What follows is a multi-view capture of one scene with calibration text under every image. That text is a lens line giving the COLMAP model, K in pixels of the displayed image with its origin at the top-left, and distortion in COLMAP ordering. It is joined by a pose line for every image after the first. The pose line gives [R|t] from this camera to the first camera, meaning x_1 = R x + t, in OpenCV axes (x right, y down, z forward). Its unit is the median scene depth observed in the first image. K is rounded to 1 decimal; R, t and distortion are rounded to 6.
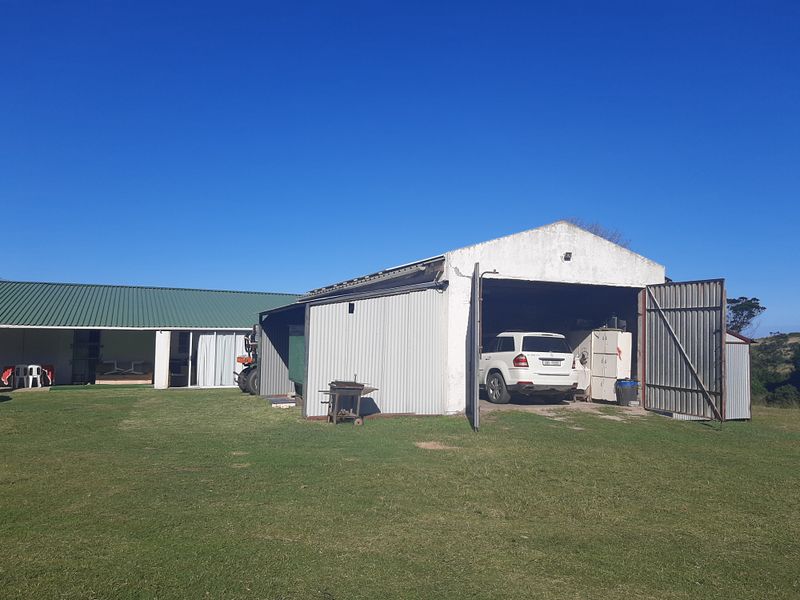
lens RADIAL K [[630.0, 0, 400.0], [0, 630.0, 300.0], [0, 0, 1]] dist [0.003550, -0.077786]
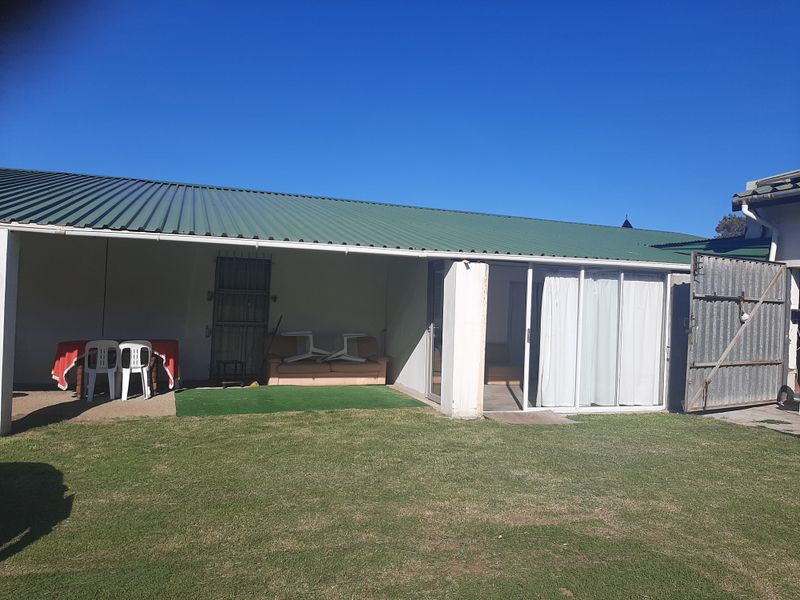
lens RADIAL K [[630.0, 0, 400.0], [0, 630.0, 300.0], [0, 0, 1]] dist [0.003550, -0.077786]
pose [[0.995043, 0.029834, -0.094863, -0.373910], [-0.023234, 0.997281, 0.069938, 0.045710], [0.096691, -0.067387, 0.993031, 0.611728]]
